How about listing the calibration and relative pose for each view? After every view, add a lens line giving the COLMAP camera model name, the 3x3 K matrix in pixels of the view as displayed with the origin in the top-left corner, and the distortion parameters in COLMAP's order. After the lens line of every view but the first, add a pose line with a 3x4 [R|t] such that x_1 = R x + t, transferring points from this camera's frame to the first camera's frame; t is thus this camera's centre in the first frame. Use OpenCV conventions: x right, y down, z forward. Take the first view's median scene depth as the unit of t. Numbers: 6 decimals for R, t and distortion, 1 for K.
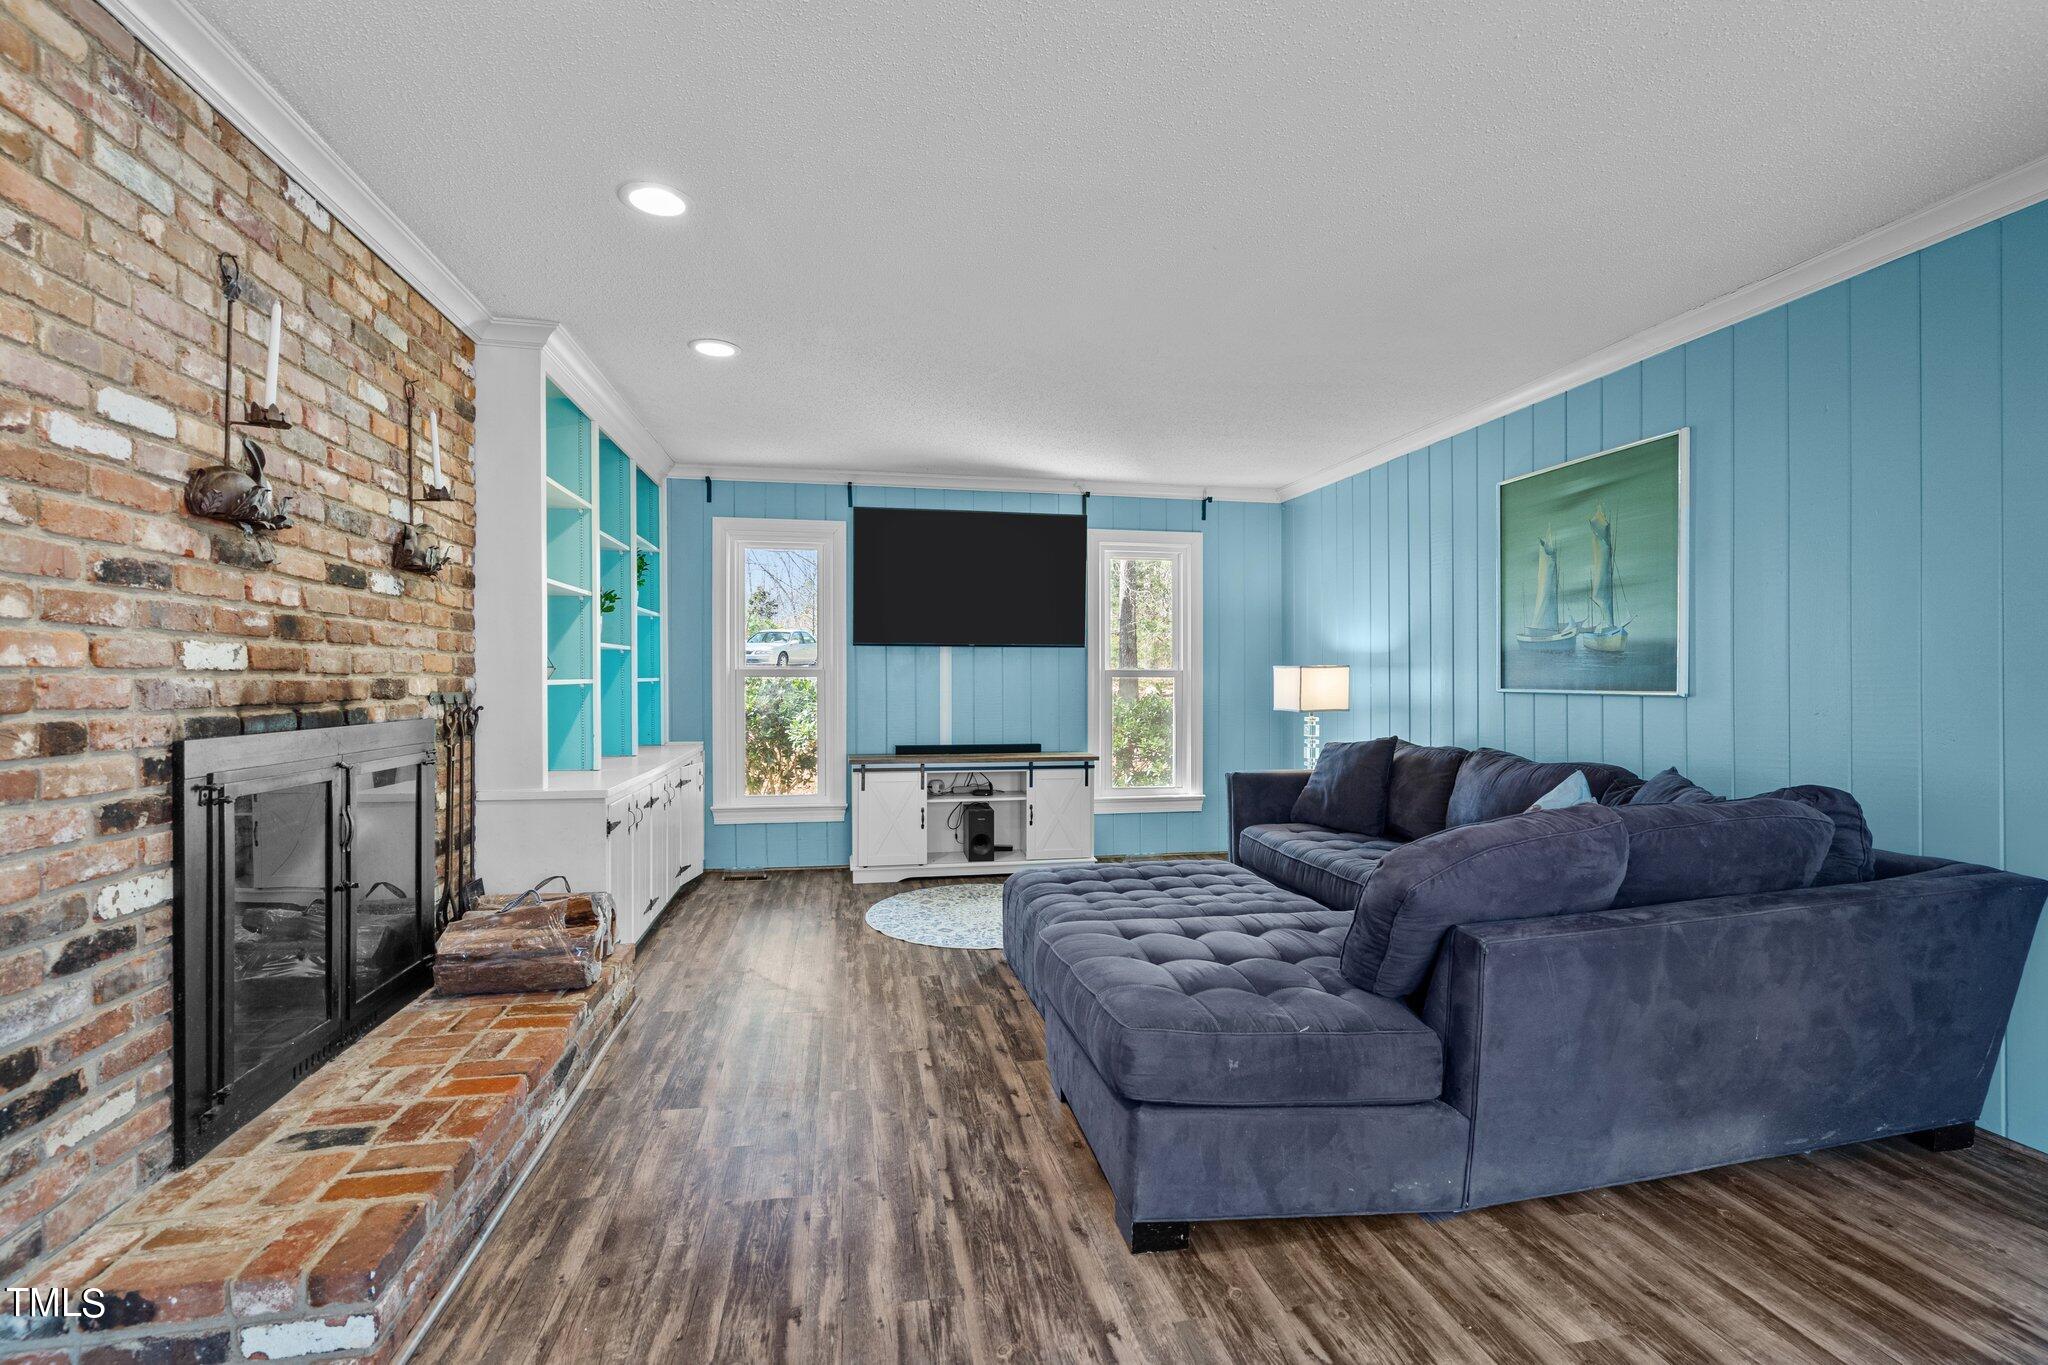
lens RADIAL K [[926.4, 0, 1018.7], [0, 926.4, 665.9], [0, 0, 1]] dist [-0.001353, 0.000068]
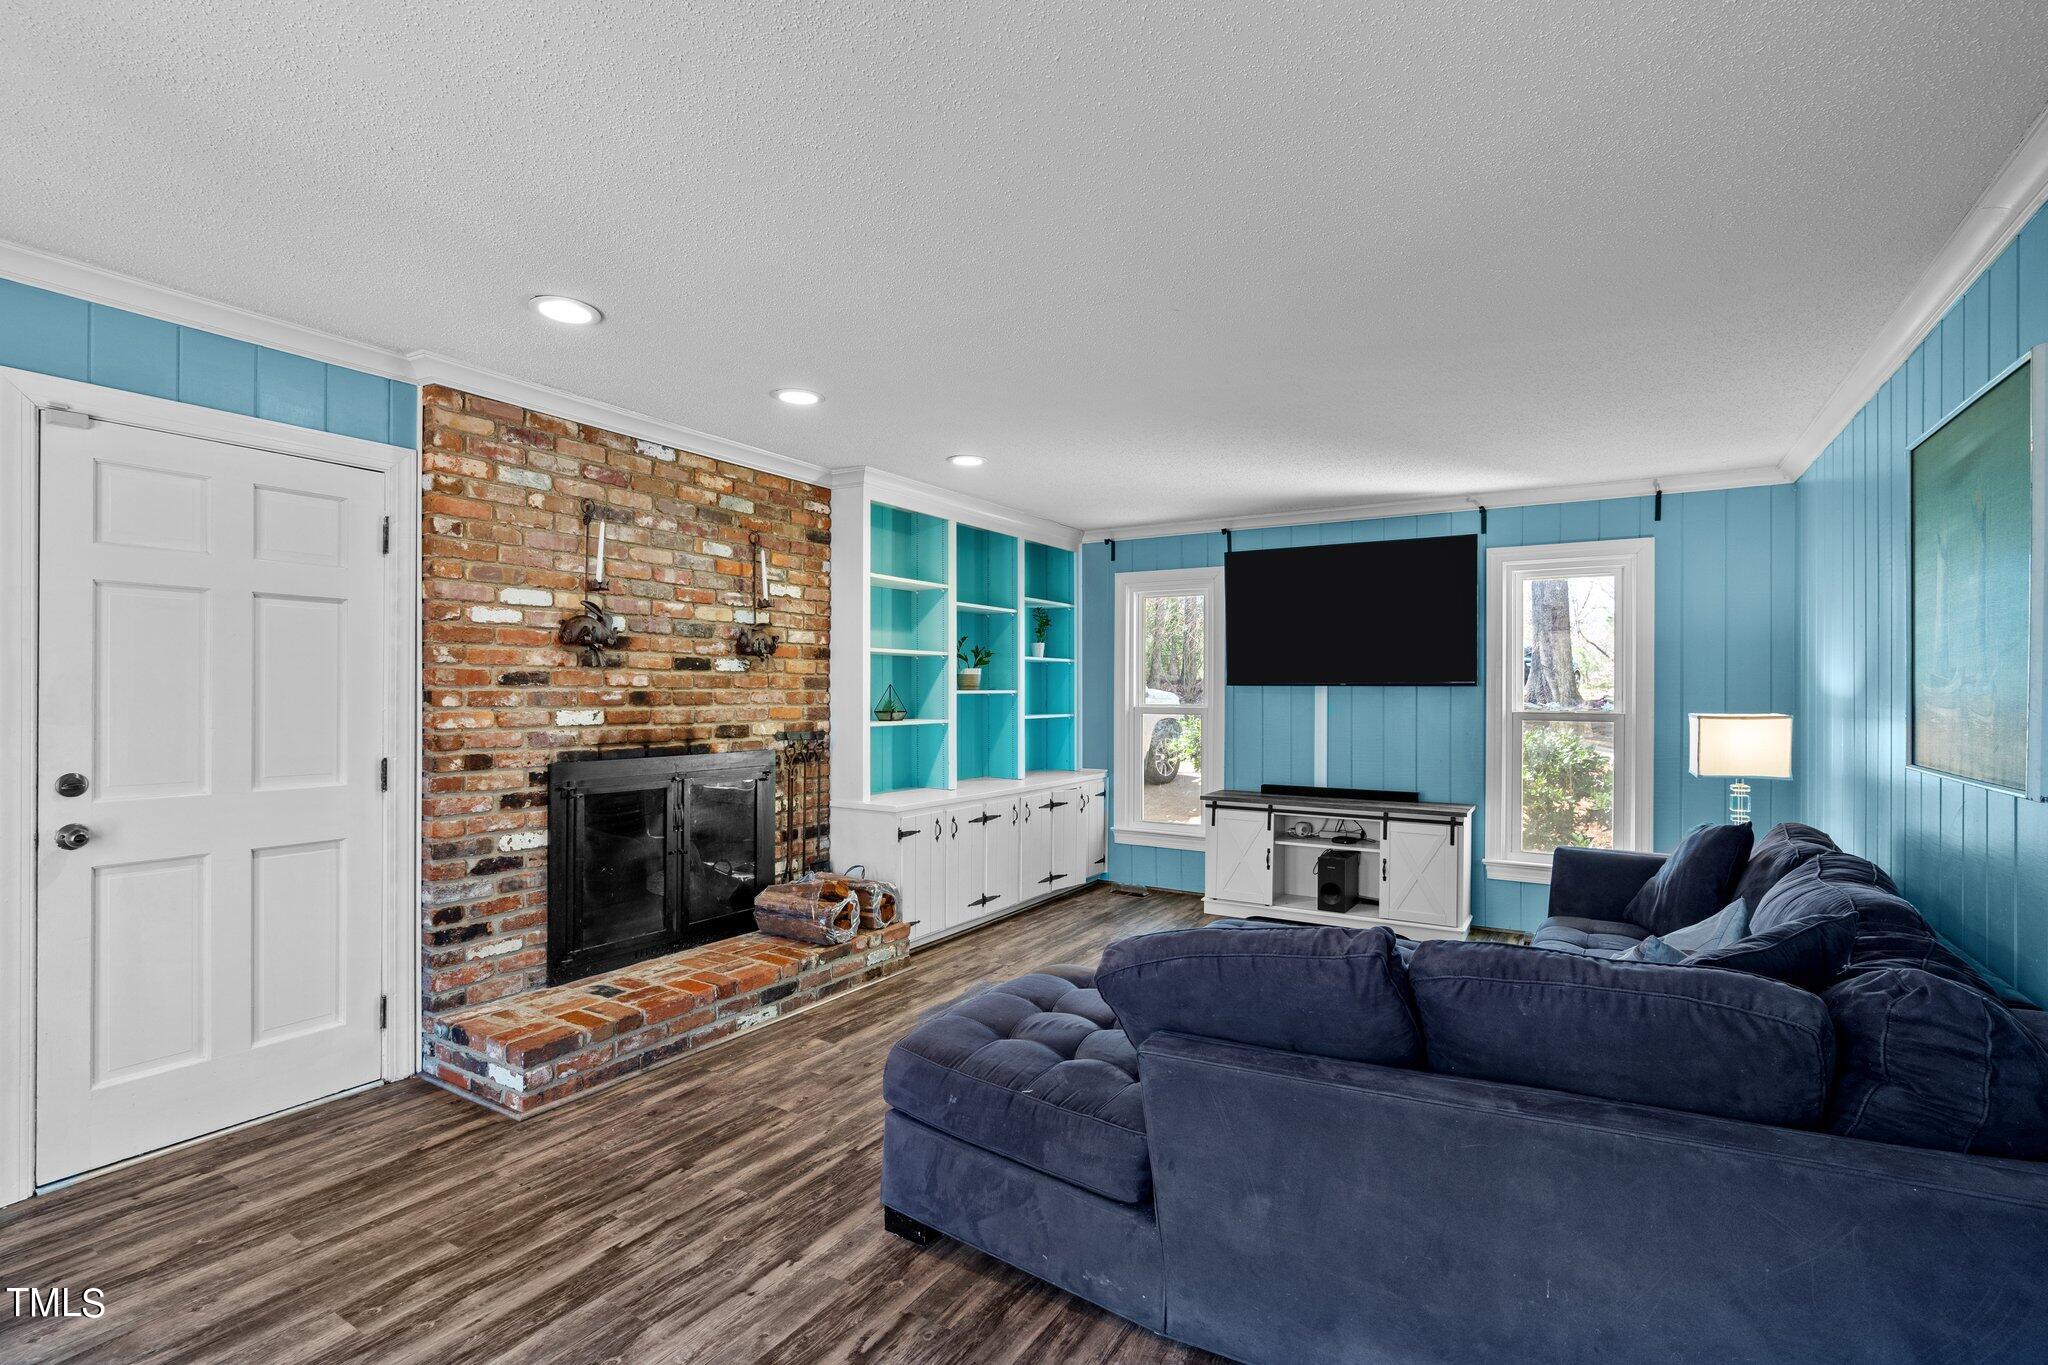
lens RADIAL K [[934.9, 0, 1031.9], [0, 934.9, 677.5], [0, 0, 1]] dist [-0.002024, 0.000409]
pose [[0.742793, -0.006768, -0.669487, 1.029587], [0.004650, 0.999977, -0.004949, -0.075647], [0.669505, 0.000563, 0.742807, 0.209265]]
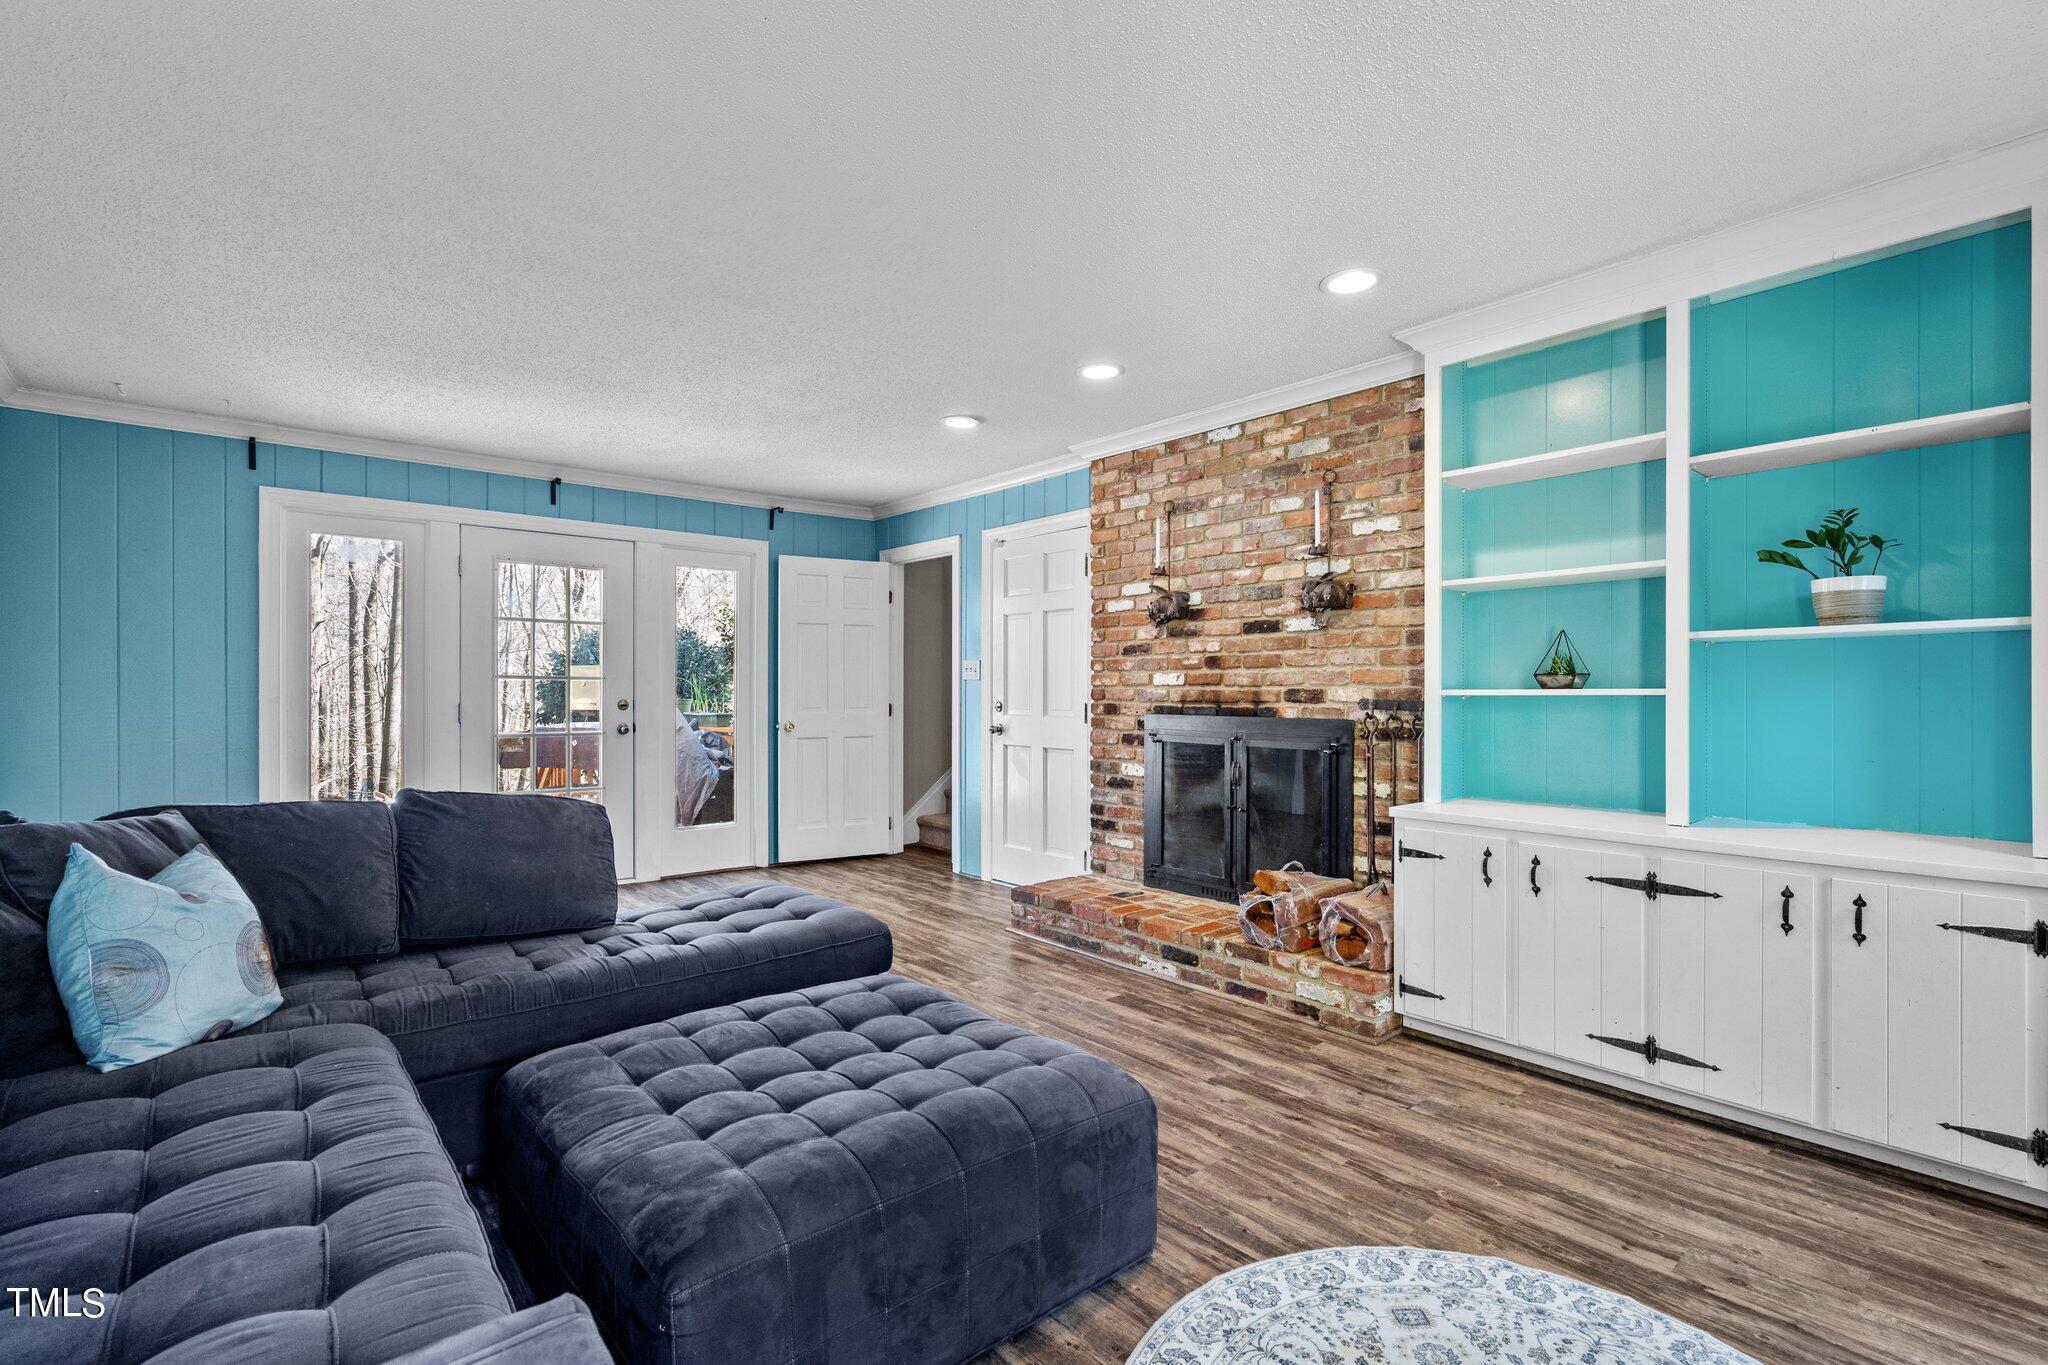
lens RADIAL K [[934.9, 0, 1031.9], [0, 934.9, 677.5], [0, 0, 1]] dist [-0.002024, 0.000409]
pose [[-0.863024, -0.007164, -0.505113, 0.576815], [0.007425, 0.999611, -0.026865, 0.043882], [0.505109, -0.026936, -0.862635, 2.748104]]
